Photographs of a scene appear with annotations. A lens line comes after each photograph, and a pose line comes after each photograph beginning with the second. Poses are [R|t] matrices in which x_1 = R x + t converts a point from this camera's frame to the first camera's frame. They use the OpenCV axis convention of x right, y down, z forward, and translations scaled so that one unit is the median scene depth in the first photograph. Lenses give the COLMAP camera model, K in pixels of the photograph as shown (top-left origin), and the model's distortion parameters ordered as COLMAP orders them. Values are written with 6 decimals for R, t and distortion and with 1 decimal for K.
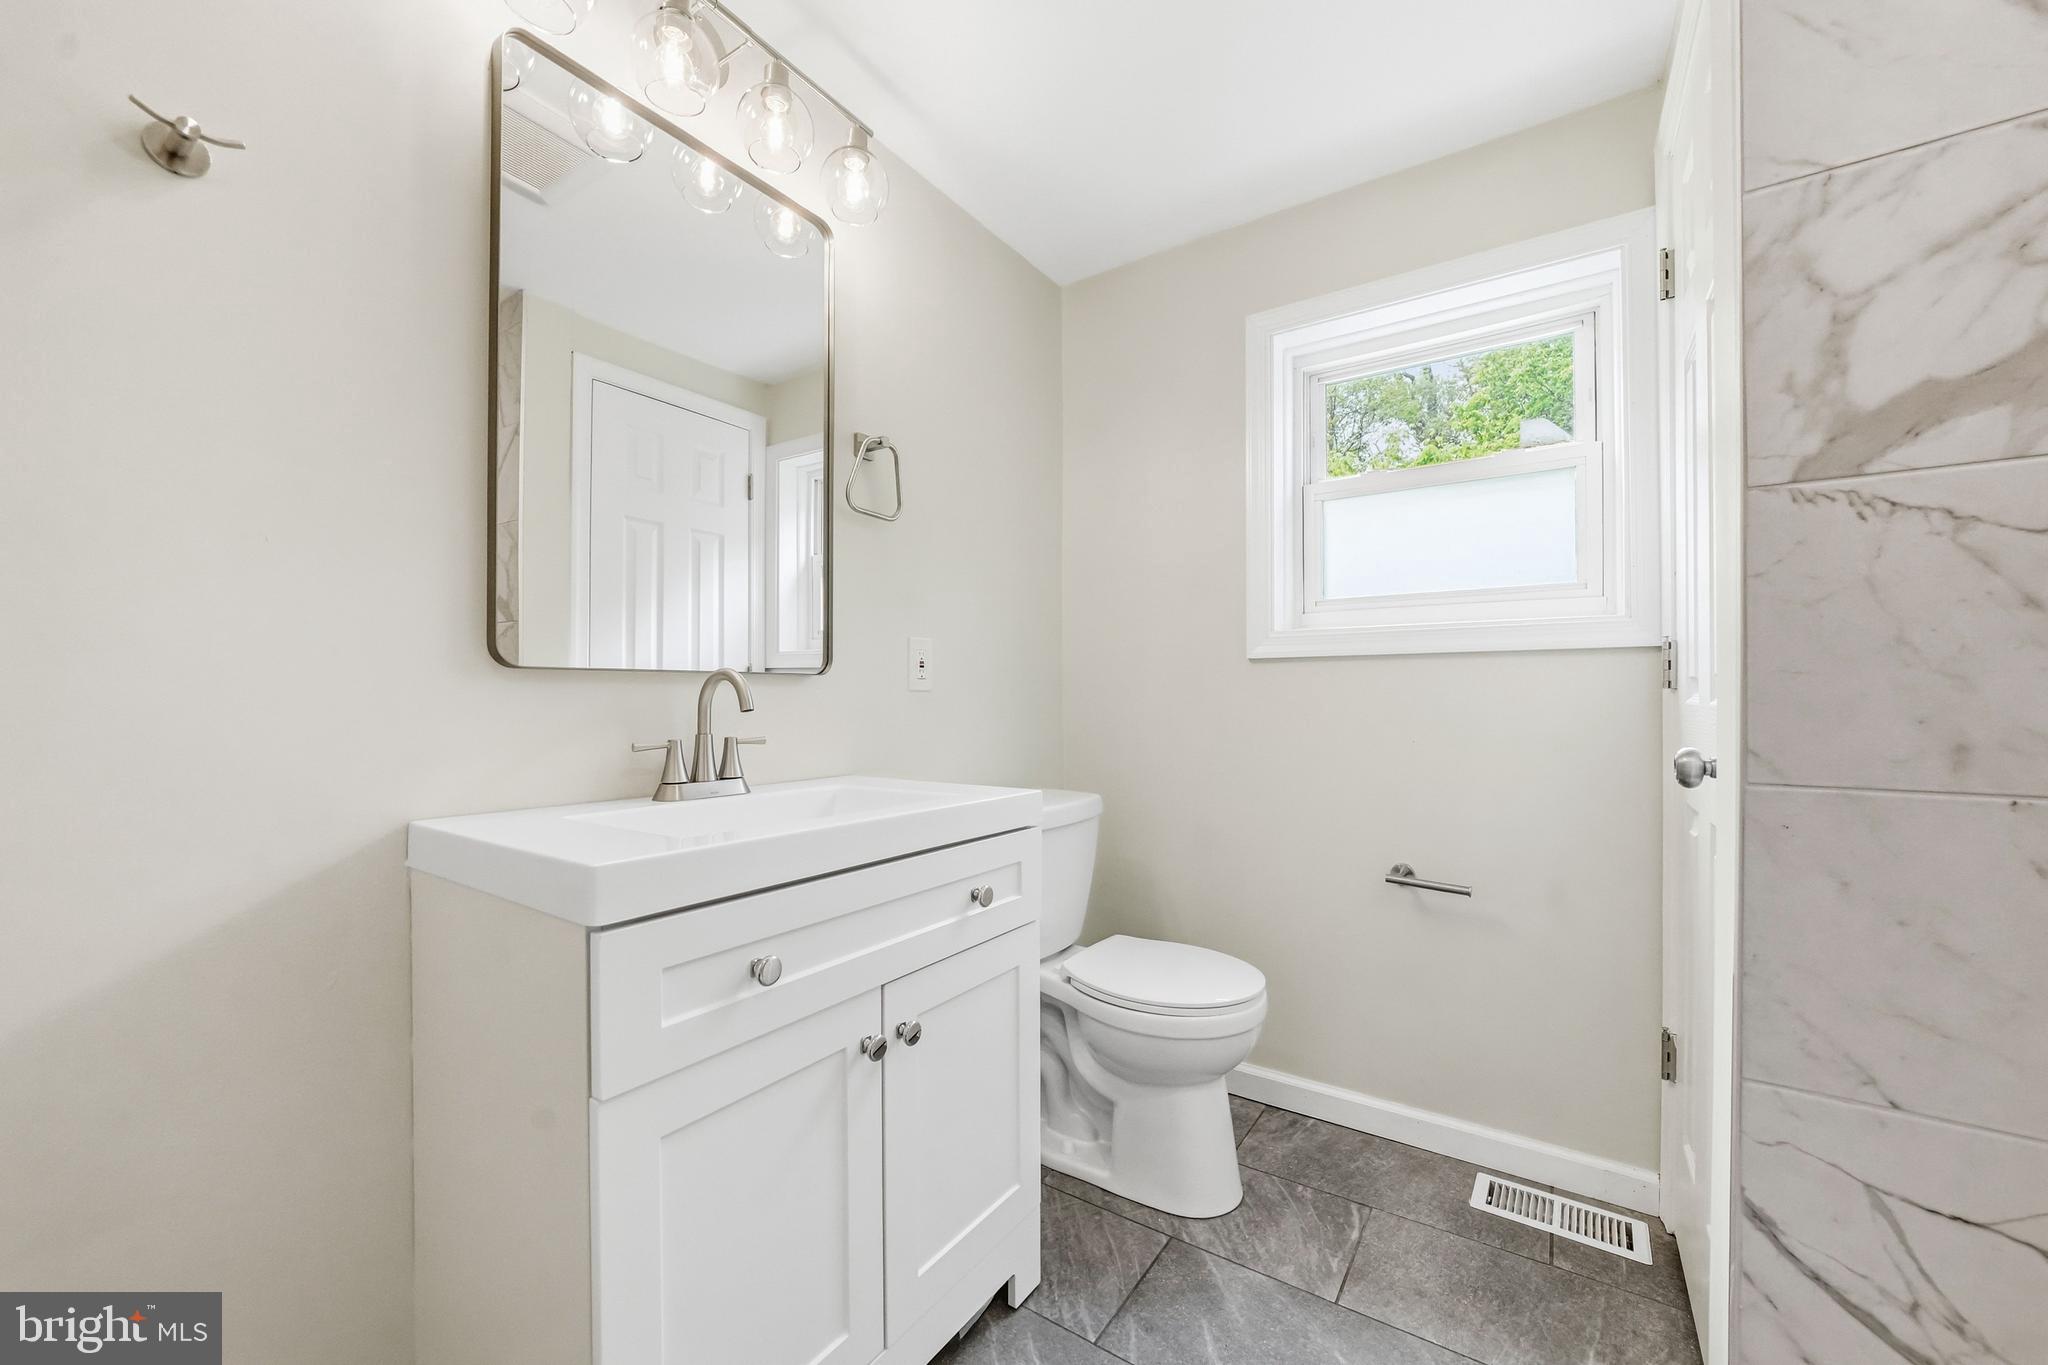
lens RADIAL K [[779.8, 0, 1023.3], [0, 779.8, 691.3], [0, 0, 1]] dist [-0.022108, 0.006681]
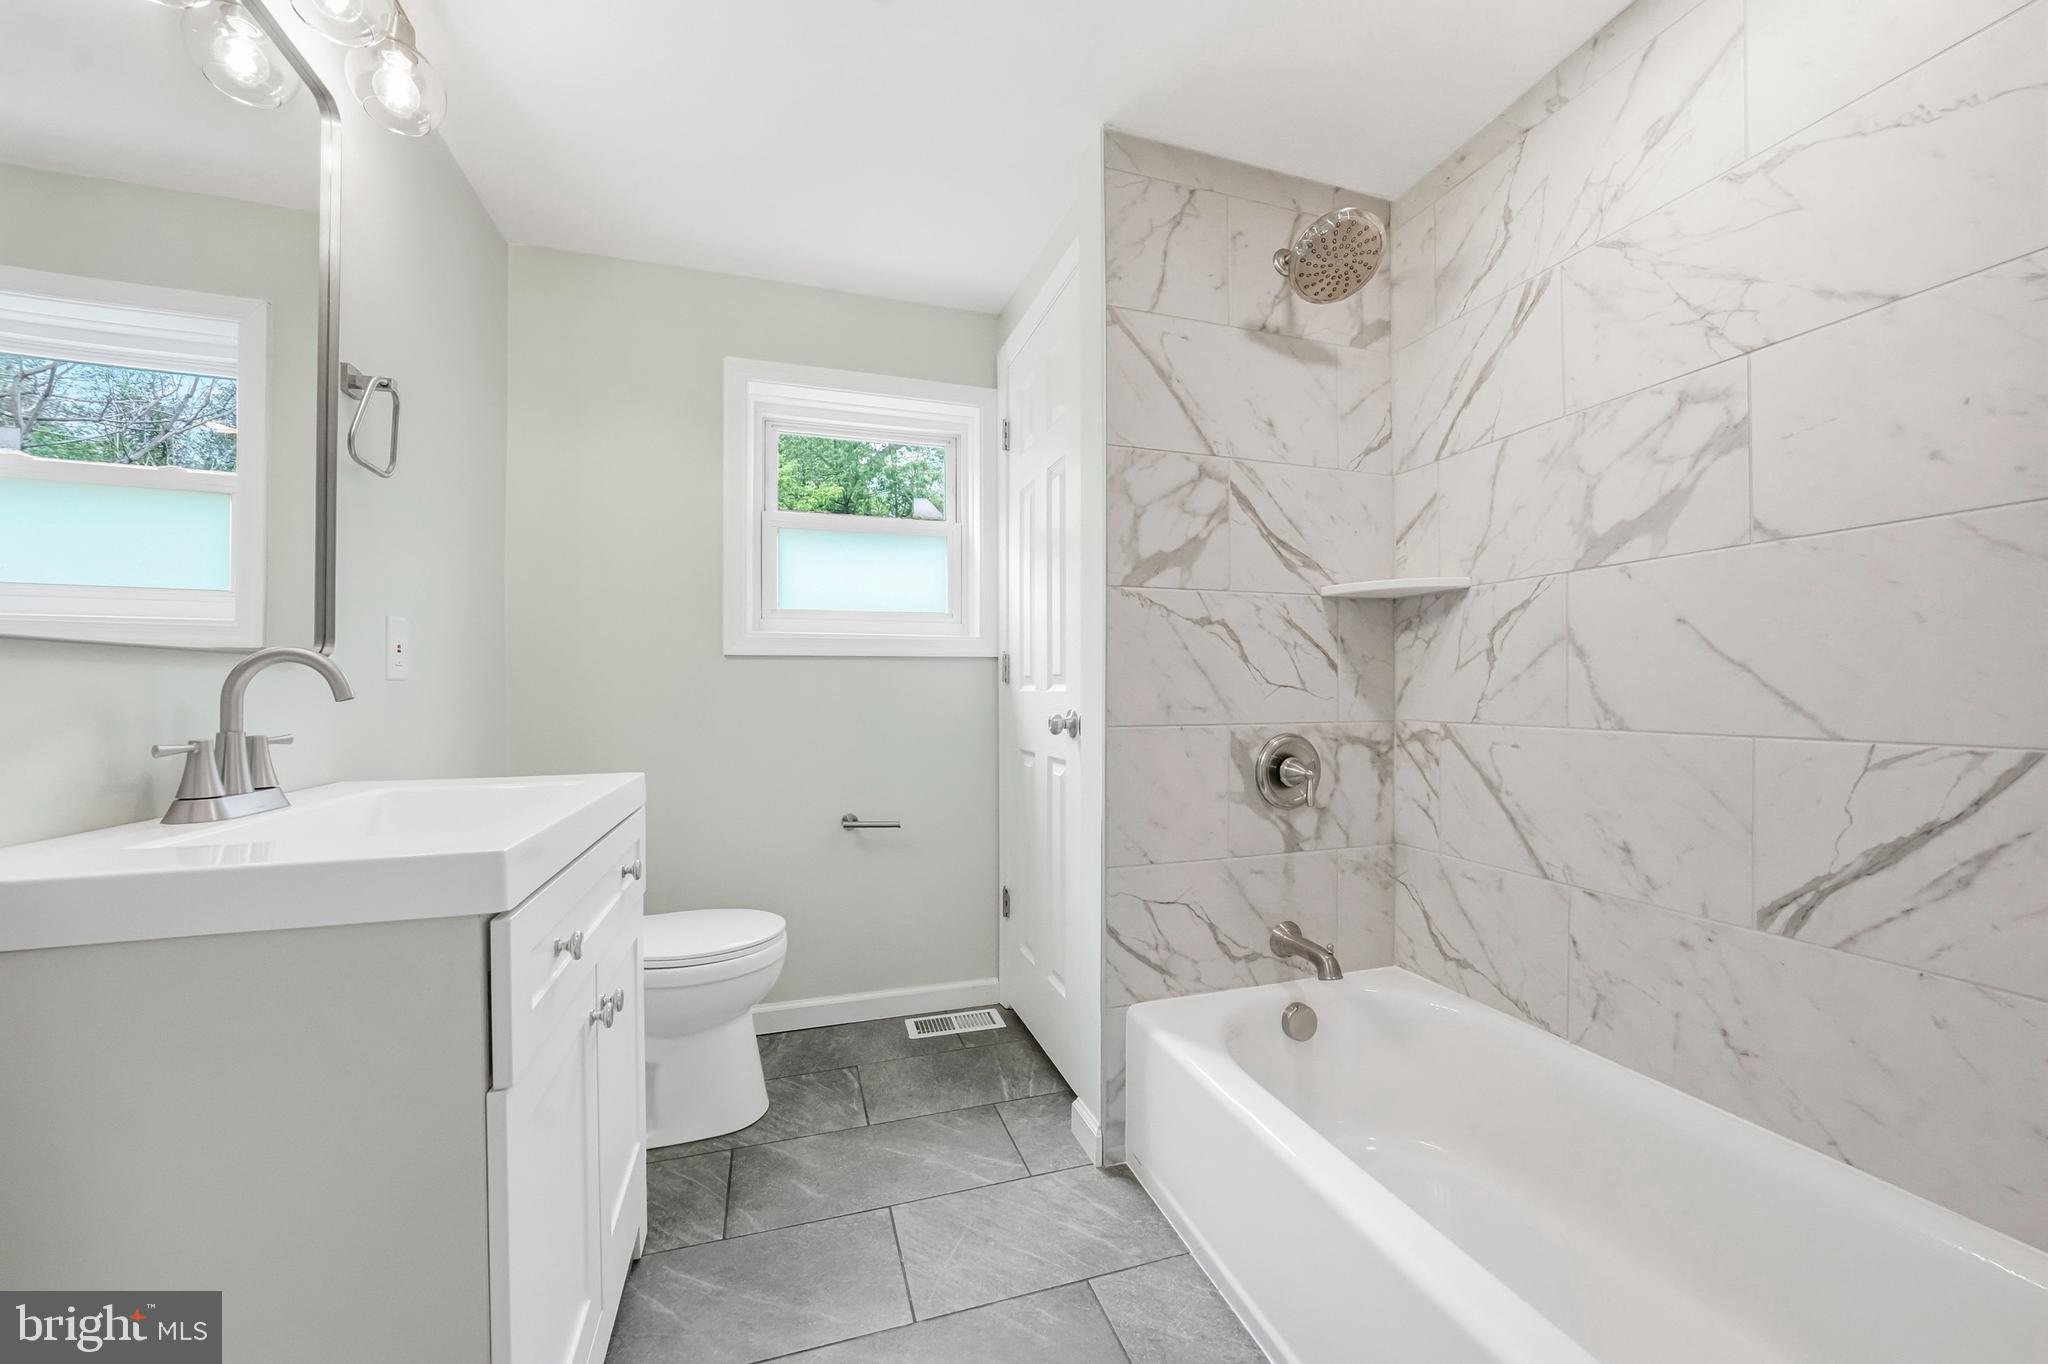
lens RADIAL K [[770.3, 0, 1024.0], [0, 770.3, 682.0], [0, 0, 1]] dist [-0.022649, 0.005679]
pose [[0.613400, 0.008507, 0.789727, -0.526017], [-0.003231, 0.999961, -0.008262, 0.010004], [-0.789766, 0.002516, 0.613403, -0.066172]]
